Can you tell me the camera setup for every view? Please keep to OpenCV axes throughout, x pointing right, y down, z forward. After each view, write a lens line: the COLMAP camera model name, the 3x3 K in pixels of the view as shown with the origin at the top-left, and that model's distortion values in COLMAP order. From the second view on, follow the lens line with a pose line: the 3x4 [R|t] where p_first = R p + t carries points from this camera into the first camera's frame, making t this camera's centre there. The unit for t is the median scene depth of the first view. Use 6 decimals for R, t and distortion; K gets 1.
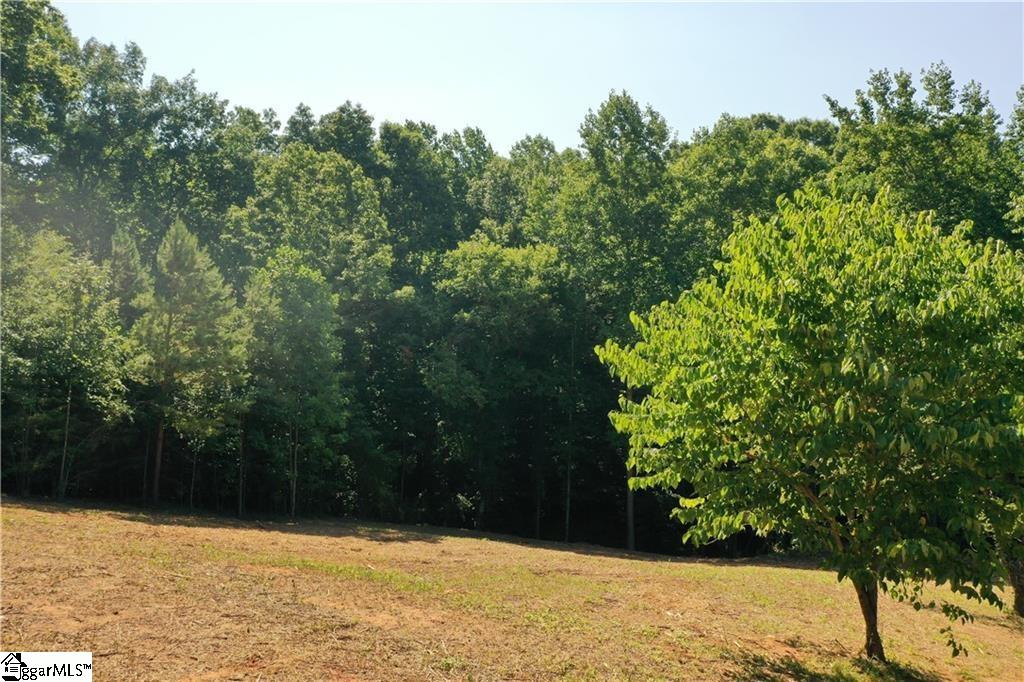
lens RADIAL K [[810.7, 0, 515.3], [0, 810.7, 341.6], [0, 0, 1]] dist [-0.007439, 0.026071]
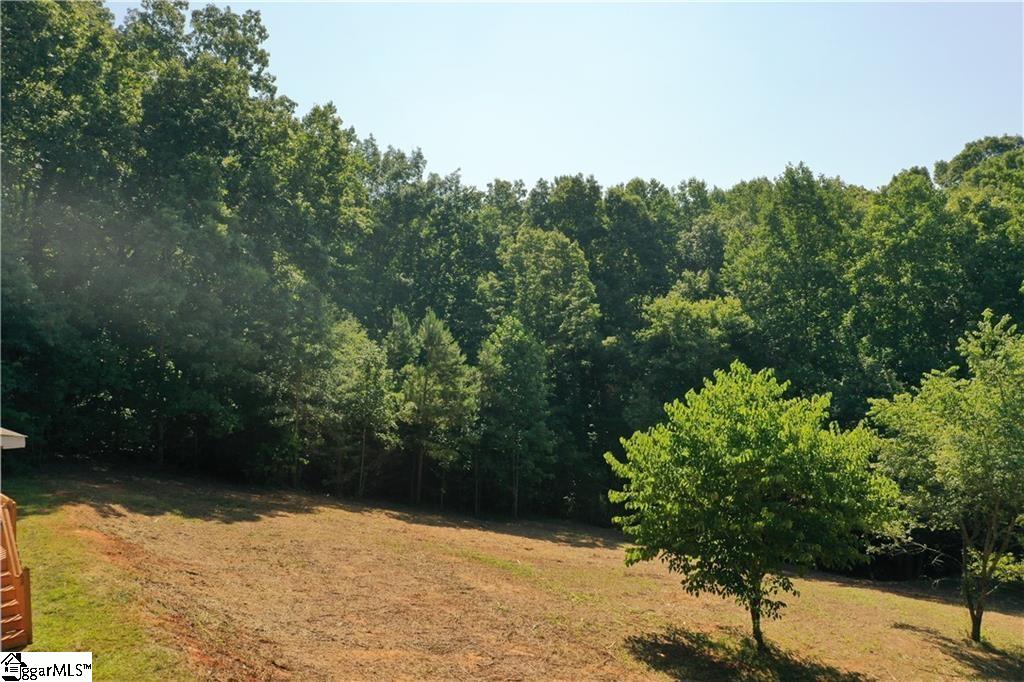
lens RADIAL K [[810.7, 0, 510.7], [0, 810.7, 338.3], [0, 0, 1]] dist [-0.007439, 0.026071]
pose [[0.933237, 0.003440, -0.359245, 0.171059], [0.005084, 0.999728, 0.022780, -0.094926], [0.359226, -0.023086, 0.932965, -0.218394]]
